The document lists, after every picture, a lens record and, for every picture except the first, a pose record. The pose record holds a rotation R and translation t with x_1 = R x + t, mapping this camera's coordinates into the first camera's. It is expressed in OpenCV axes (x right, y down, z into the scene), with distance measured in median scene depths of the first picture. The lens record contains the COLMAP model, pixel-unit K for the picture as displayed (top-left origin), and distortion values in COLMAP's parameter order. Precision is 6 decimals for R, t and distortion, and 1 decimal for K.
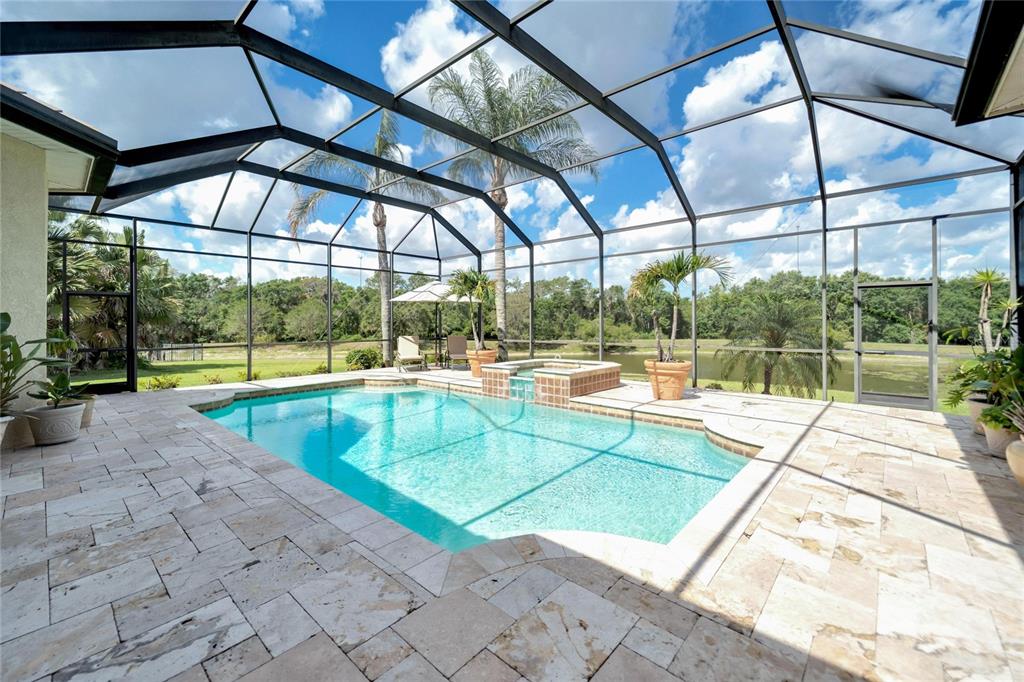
lens RADIAL K [[422.1, 0, 518.3], [0, 422.1, 322.5], [0, 0, 1]] dist [-0.000877, -0.000323]
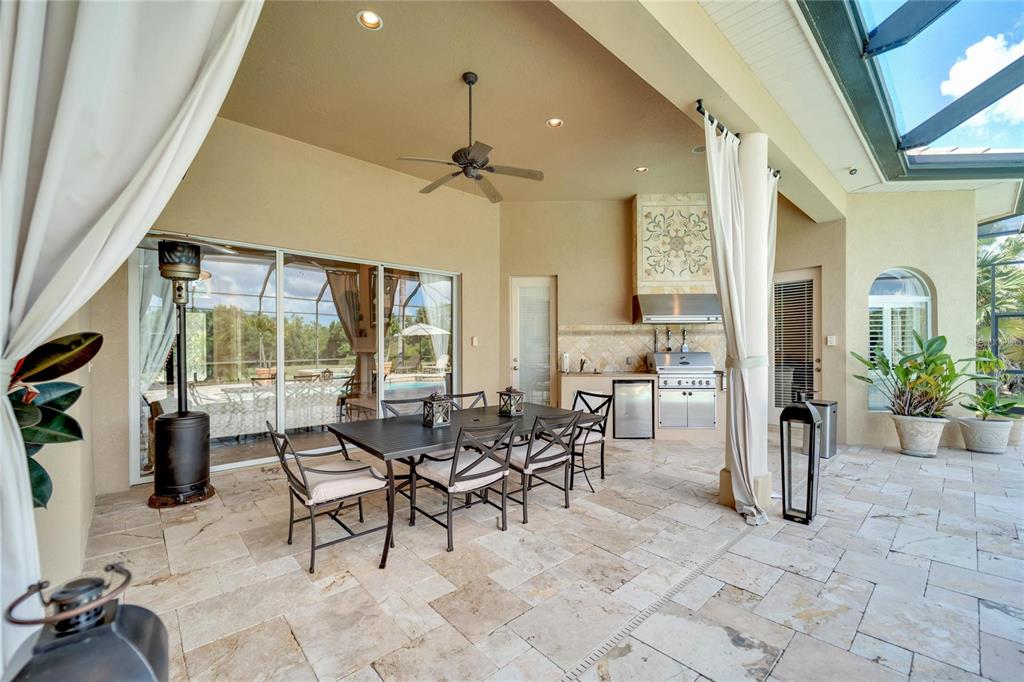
lens RADIAL K [[422.1, 0, 511.2], [0, 422.1, 345.1], [0, 0, 1]] dist [-0.000877, -0.000323]
pose [[-0.105163, 0.000750, -0.994455, 0.131874], [0.000032, 1.000000, 0.000751, 0.003838], [0.994455, 0.000047, -0.105163, -0.117137]]
